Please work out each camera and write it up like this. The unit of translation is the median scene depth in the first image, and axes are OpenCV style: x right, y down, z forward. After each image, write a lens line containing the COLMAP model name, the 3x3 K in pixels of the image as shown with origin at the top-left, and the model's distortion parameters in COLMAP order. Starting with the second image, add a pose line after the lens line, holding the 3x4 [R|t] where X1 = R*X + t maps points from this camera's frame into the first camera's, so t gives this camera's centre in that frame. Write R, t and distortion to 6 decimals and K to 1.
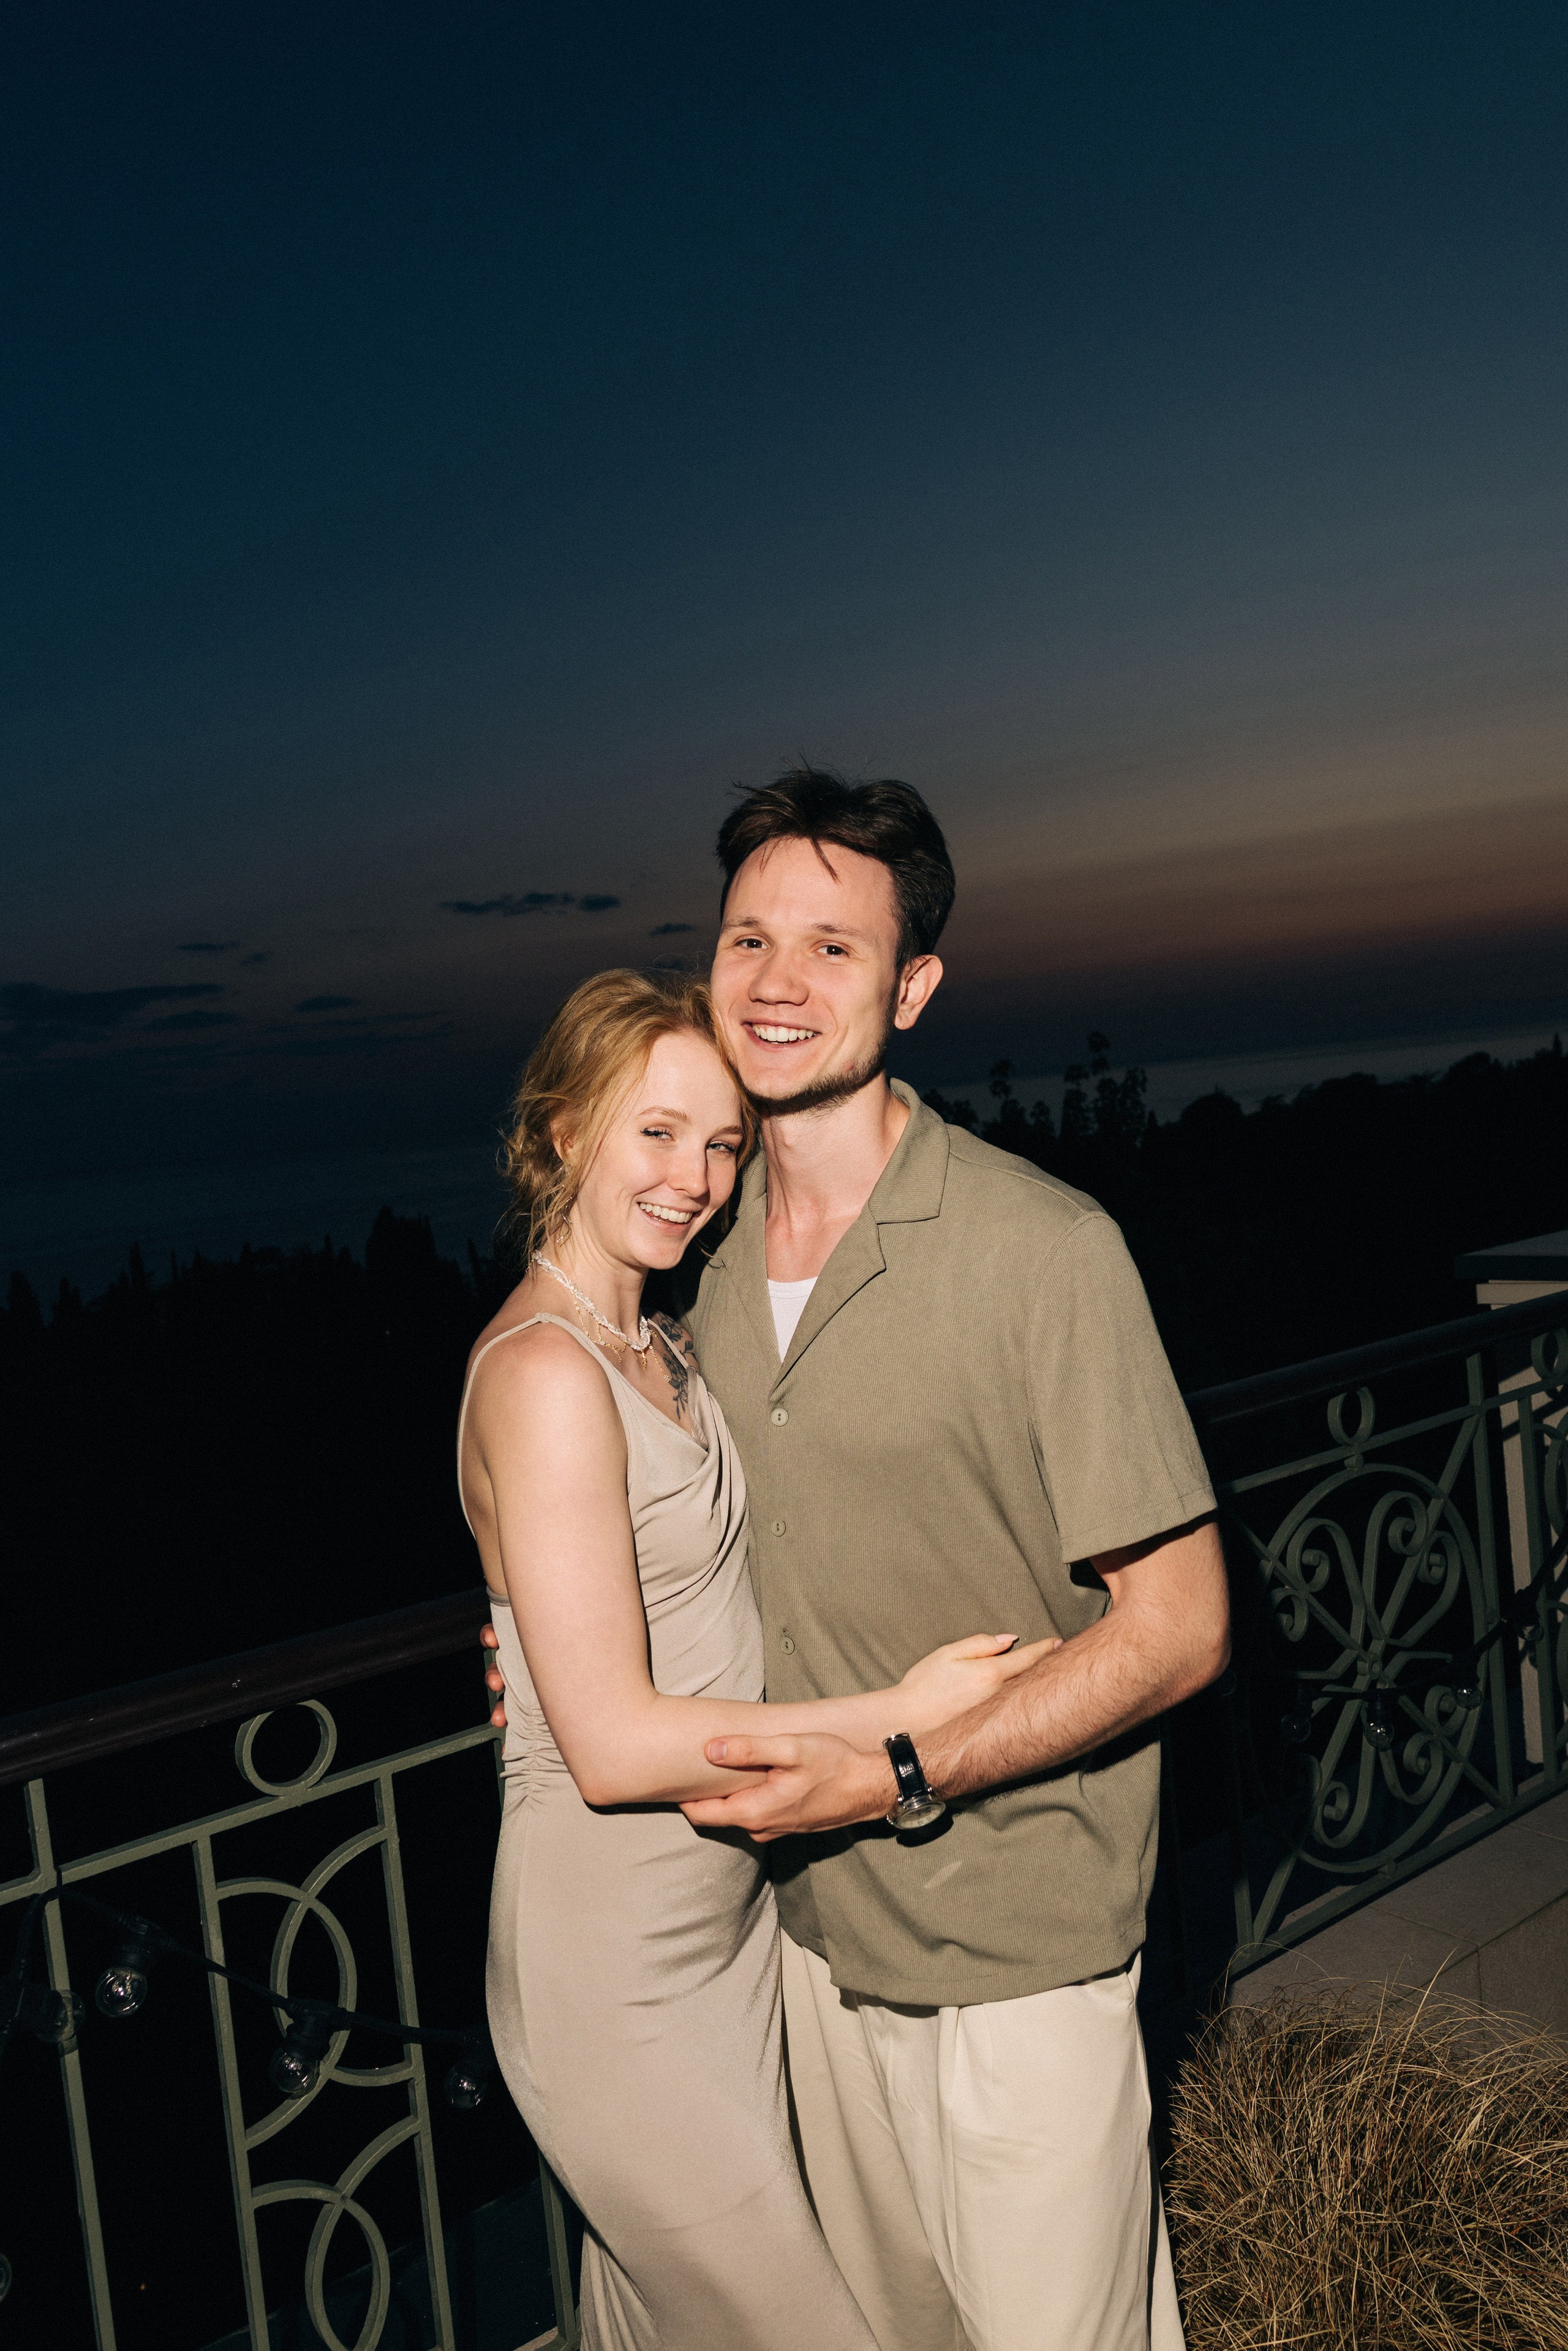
lens RADIAL K [[2060.1, 0, 784.0], [0, 2060.1, 1175.5], [0, 0, 1]] dist [0.002871, 0.007580]
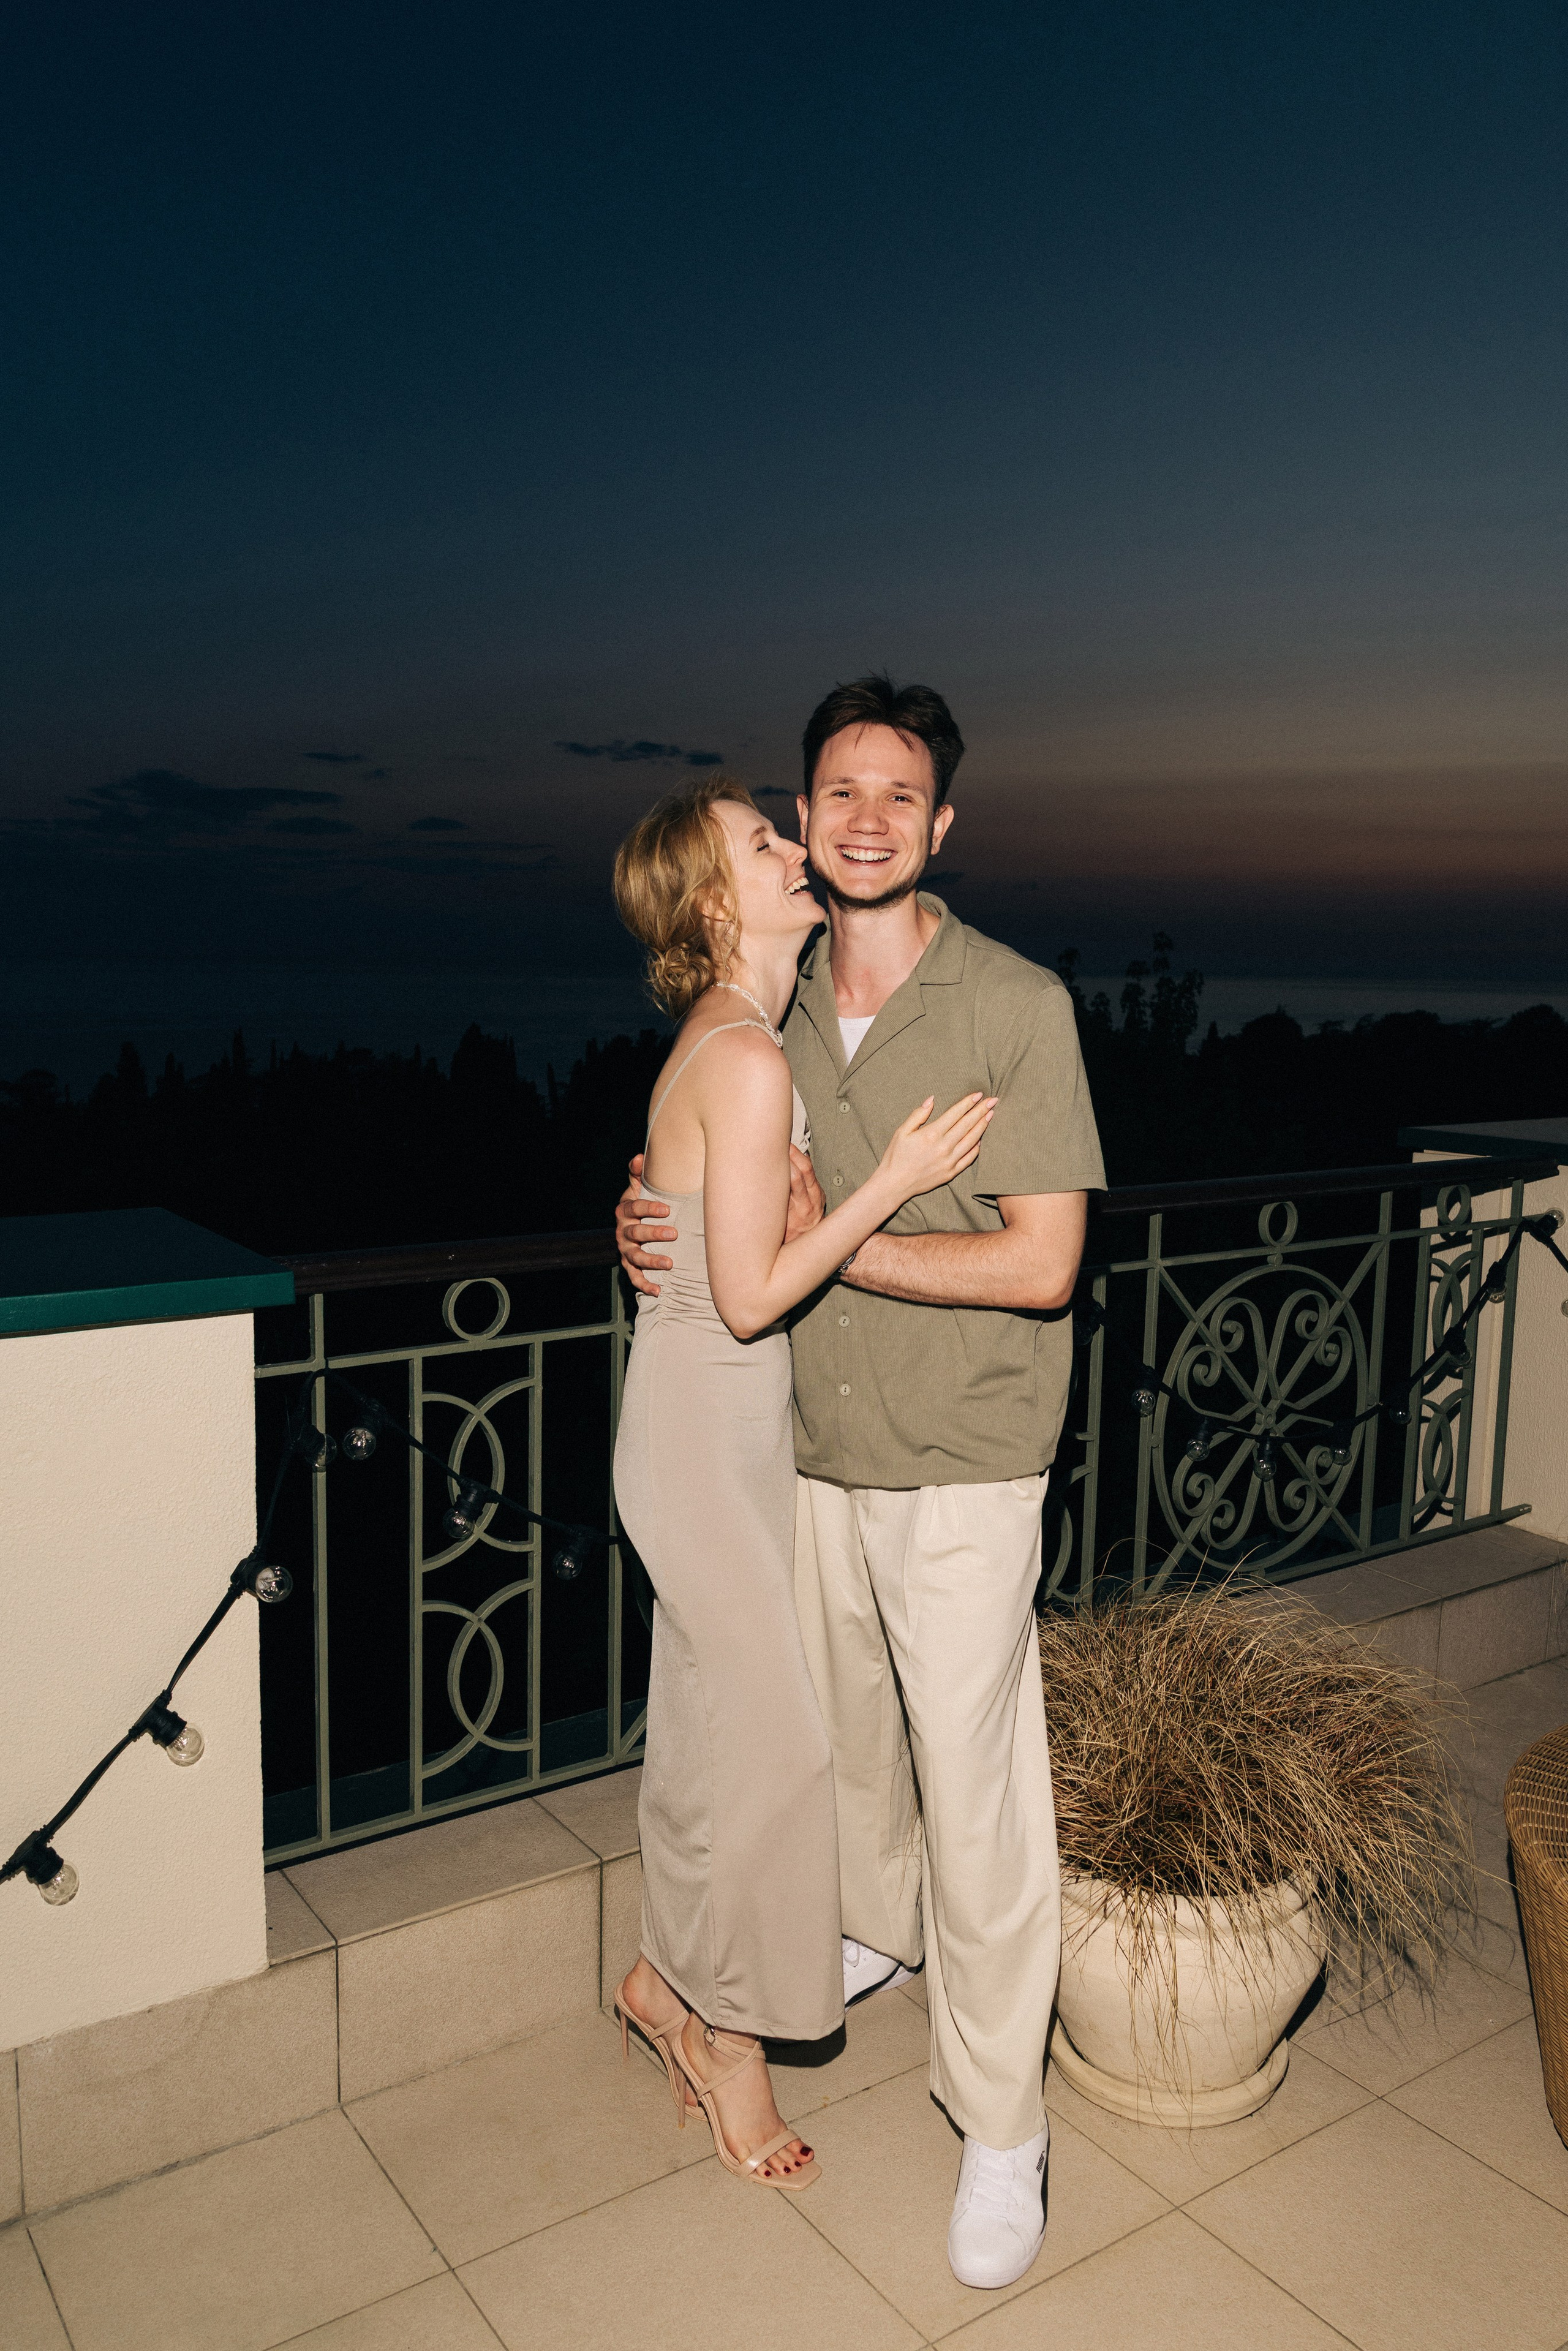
lens RADIAL K [[2060.1, 0, 784.0], [0, 2060.1, 1175.5], [0, 0, 1]] dist [0.002871, 0.007580]
pose [[0.992381, 0.120476, -0.025796, 0.000460], [-0.118697, 0.990995, 0.061963, 0.042761], [0.033029, -0.058429, 0.997745, -0.279890]]
